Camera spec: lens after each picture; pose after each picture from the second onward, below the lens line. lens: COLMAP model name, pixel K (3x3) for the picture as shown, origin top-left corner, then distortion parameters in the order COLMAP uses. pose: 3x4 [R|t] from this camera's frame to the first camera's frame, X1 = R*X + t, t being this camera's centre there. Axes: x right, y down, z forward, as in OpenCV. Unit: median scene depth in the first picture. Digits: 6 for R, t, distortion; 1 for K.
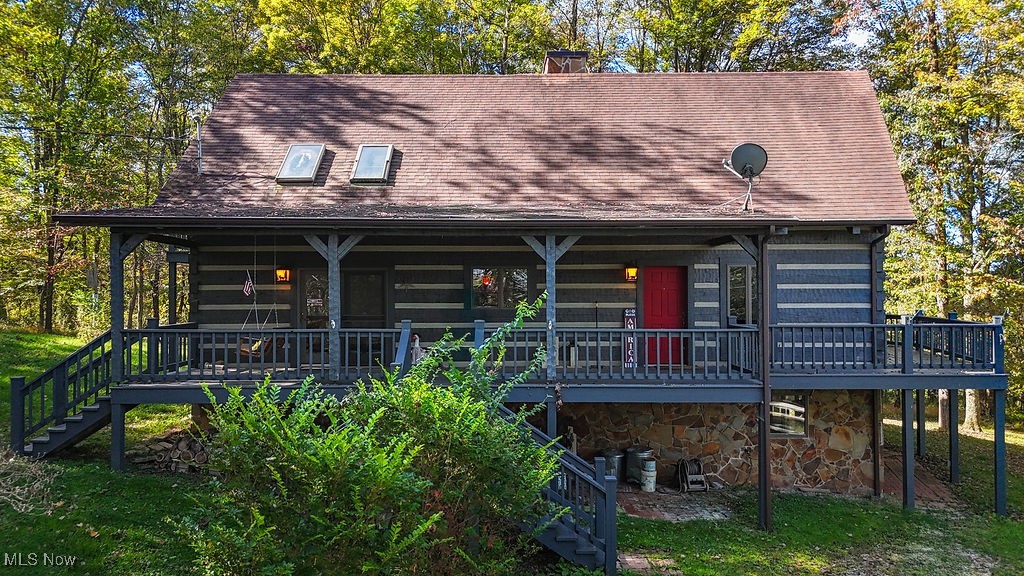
lens RADIAL K [[737.9, 0, 512.0], [0, 737.9, 288.0], [0, 0, 1]] dist [0.033061, -0.000263]
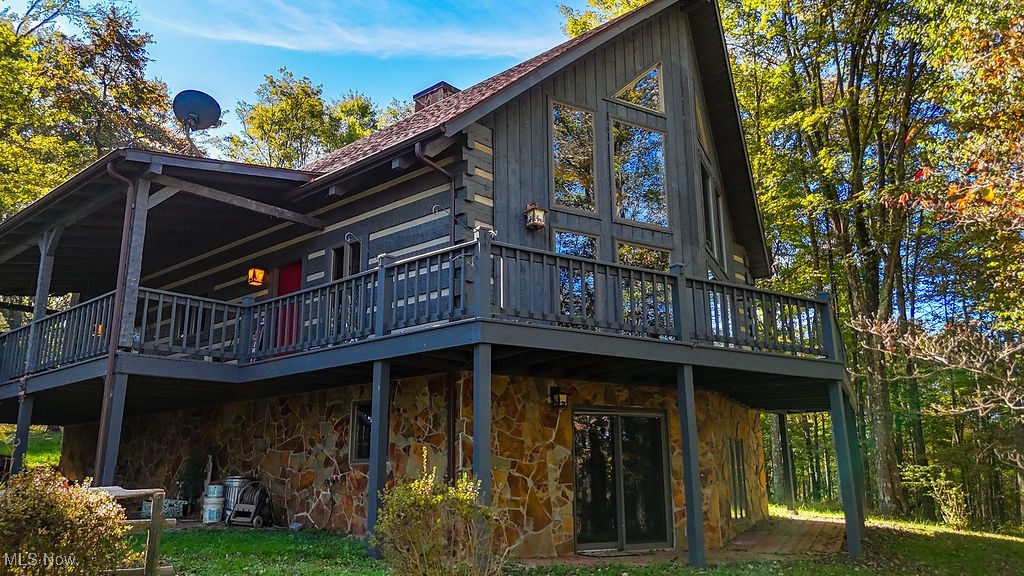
lens RADIAL K [[760.0, 0, 514.5], [0, 760.0, 289.3], [0, 0, 1]] dist [0.071415, -0.077428]
pose [[0.750499, -0.164519, -0.640066, 0.975298], [0.011622, 0.971654, -0.236121, 0.215083], [0.660769, 0.169770, 0.731138, 0.524273]]
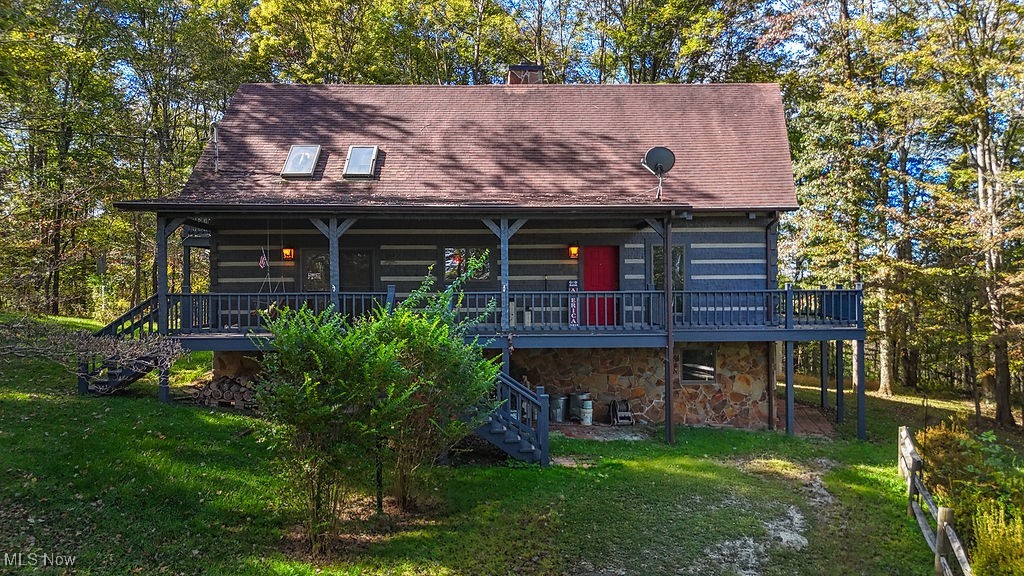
lens RADIAL K [[740.6, 0, 512.0], [0, 740.6, 288.0], [0, 0, 1]] dist [0.076320, -0.065939]
pose [[0.999614, -0.004158, 0.027468, 0.024151], [0.004016, 0.999978, 0.005228, 0.033968], [-0.027489, -0.005116, 0.999609, -0.233482]]
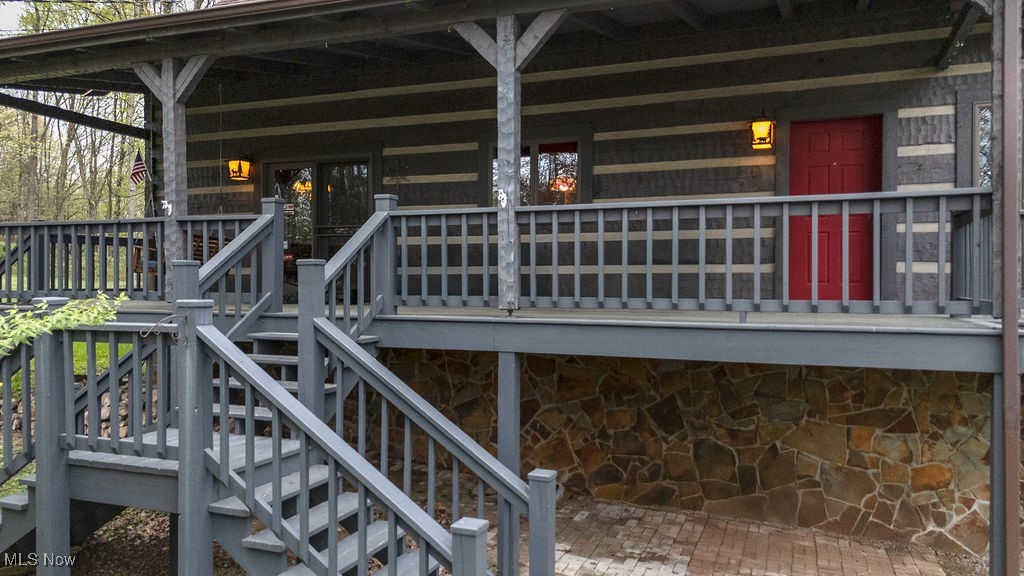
lens RADIAL K [[760.0, 0, 514.5], [0, 760.0, 289.3], [0, 0, 1]] dist [0.071415, -0.077428]
pose [[0.930493, 0.007840, -0.366227, 0.196391], [-0.002720, 0.999891, 0.014494, 0.083431], [0.366301, -0.012490, 0.930413, 0.414632]]
